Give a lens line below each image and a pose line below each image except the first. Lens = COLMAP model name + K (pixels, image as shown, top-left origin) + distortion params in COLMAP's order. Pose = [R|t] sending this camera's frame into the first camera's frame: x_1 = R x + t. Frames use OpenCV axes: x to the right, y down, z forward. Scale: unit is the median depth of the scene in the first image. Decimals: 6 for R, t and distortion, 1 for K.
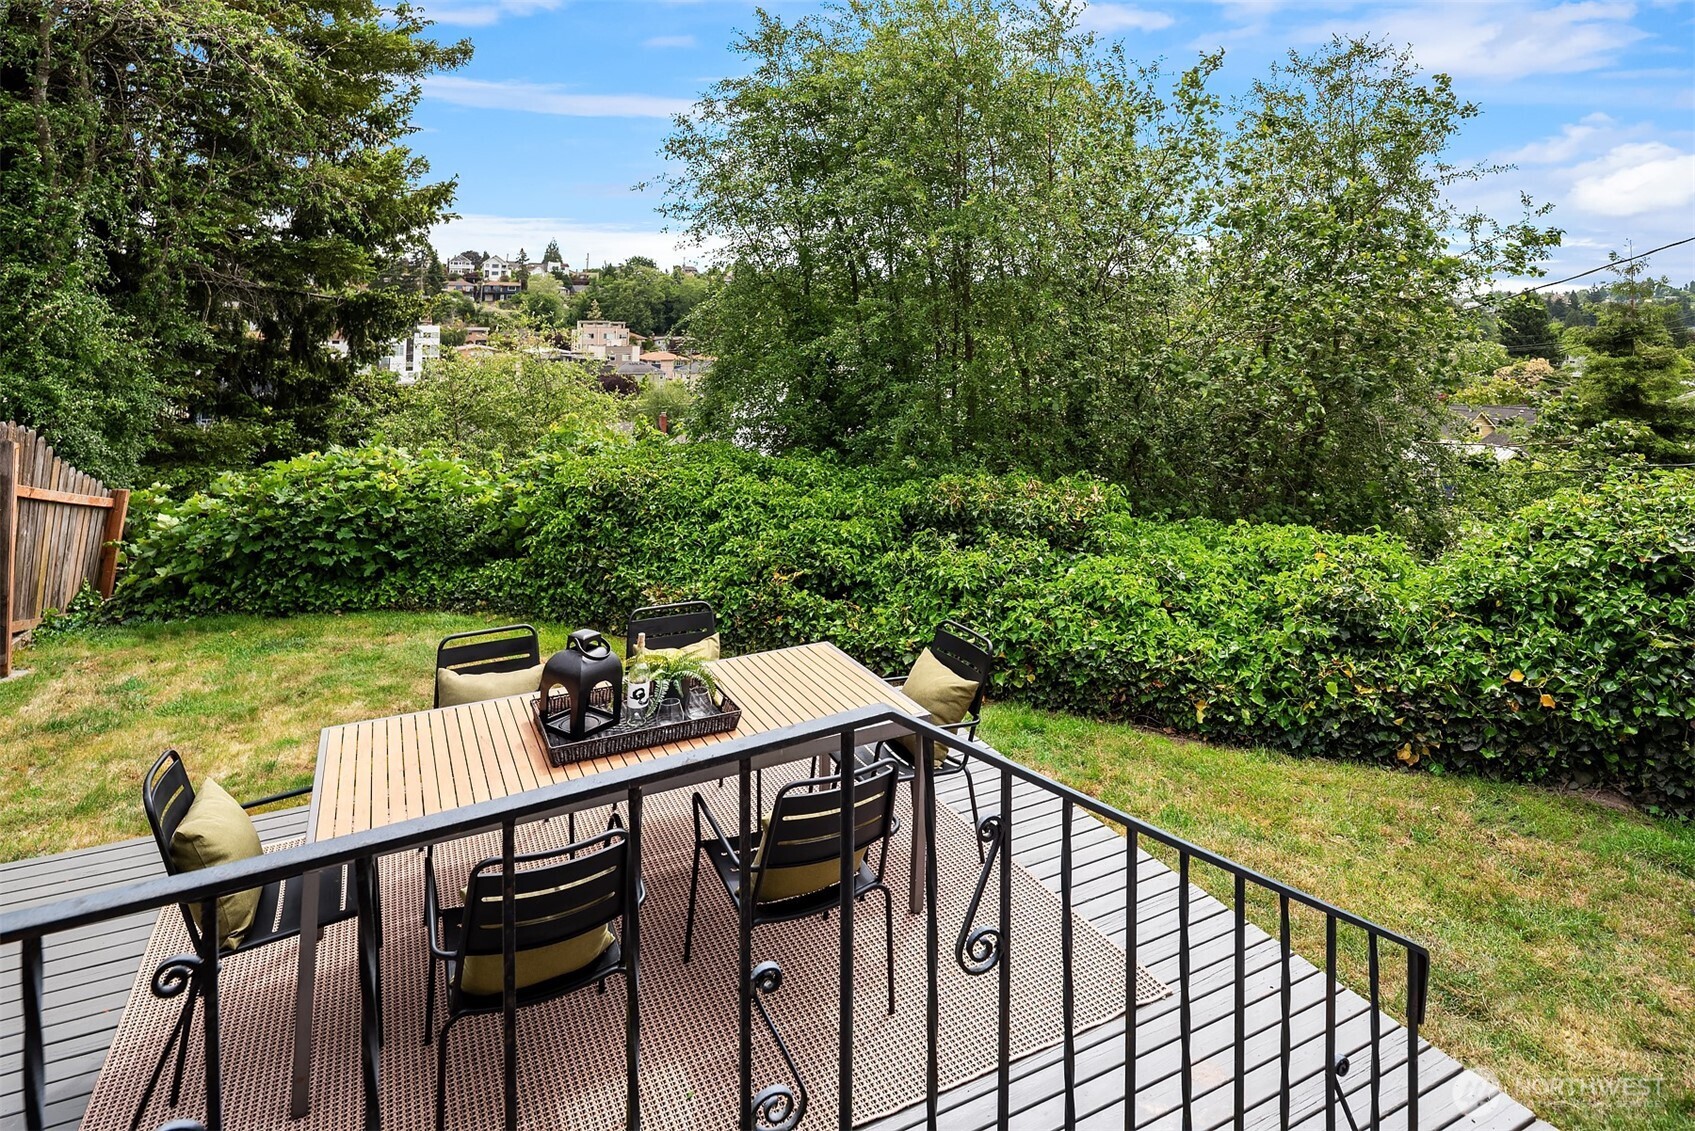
lens RADIAL K [[911.0, 0, 819.9], [0, 911.0, 373.8], [0, 0, 1]] dist [0.000057, 0.000459]
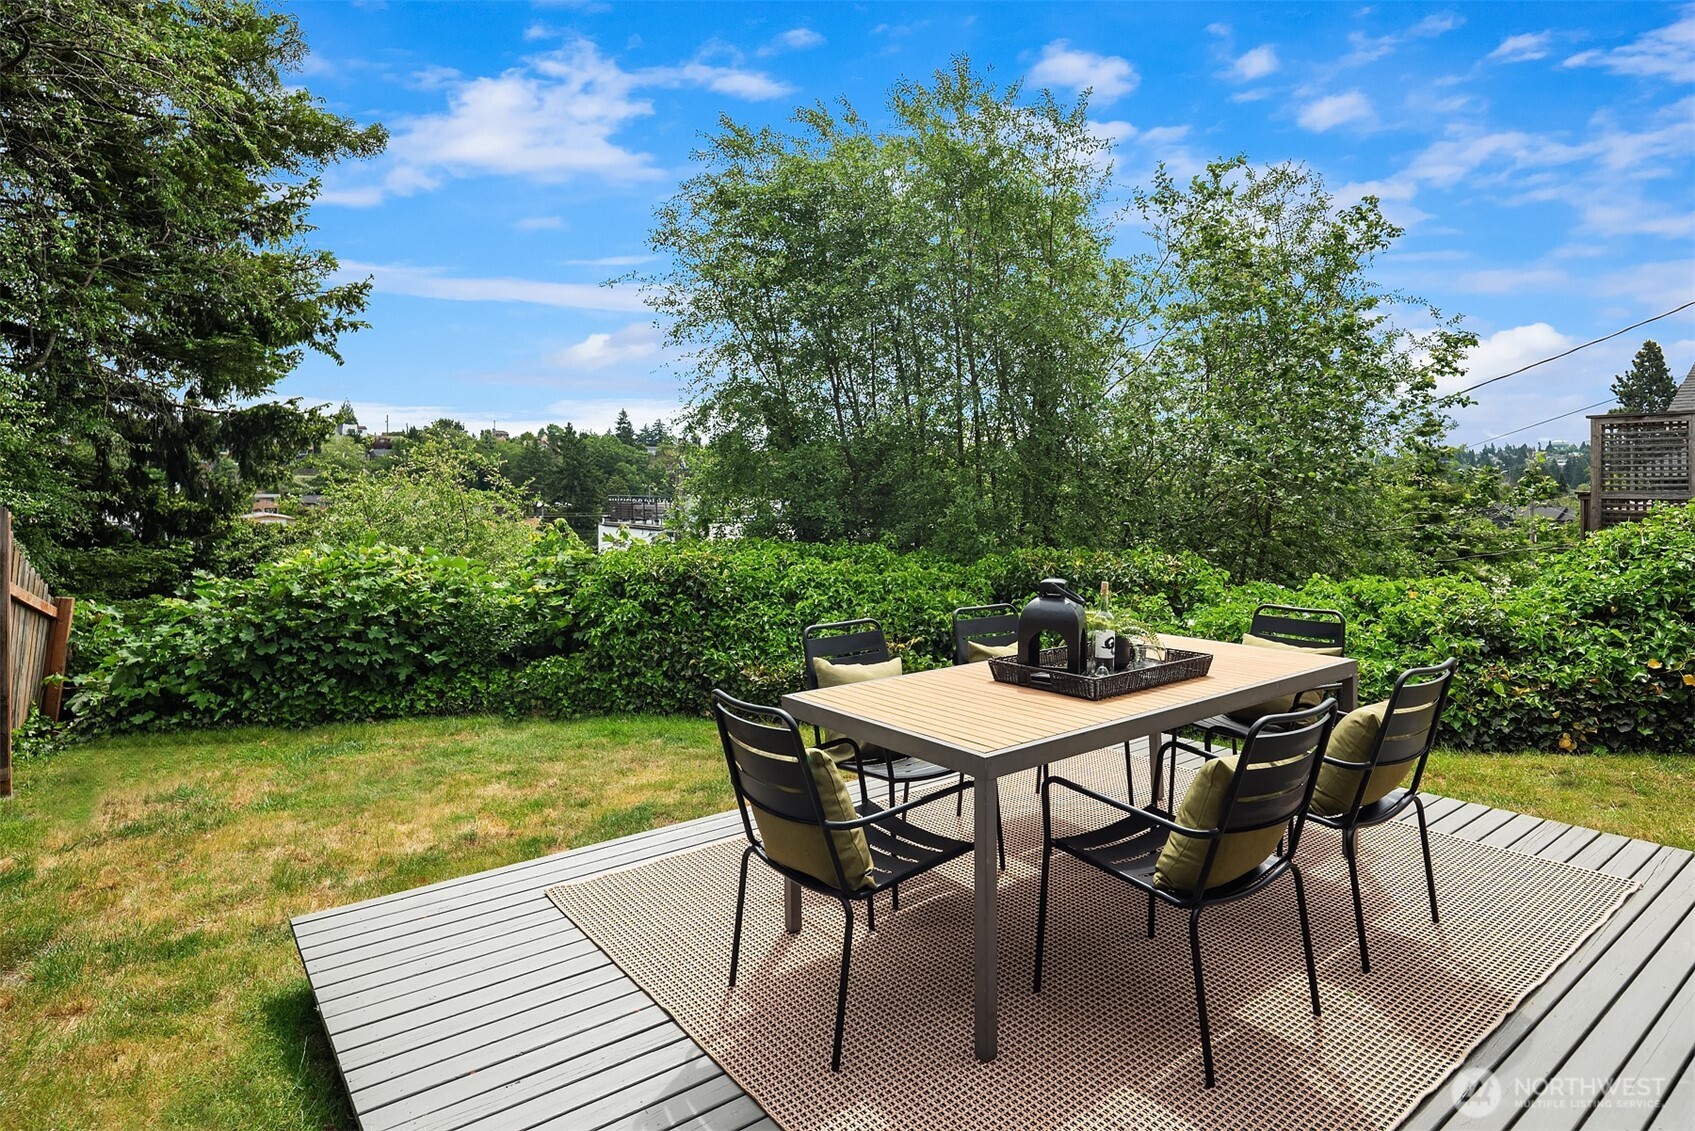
lens RADIAL K [[920.9, 0, 816.9], [0, 920.9, 541.1], [0, 0, 1]] dist [0.003545, -0.001330]
pose [[0.983321, -0.019365, 0.180846, -0.270613], [0.018784, 0.999811, 0.004921, 0.094895], [-0.180907, -0.001442, 0.983499, 0.045162]]
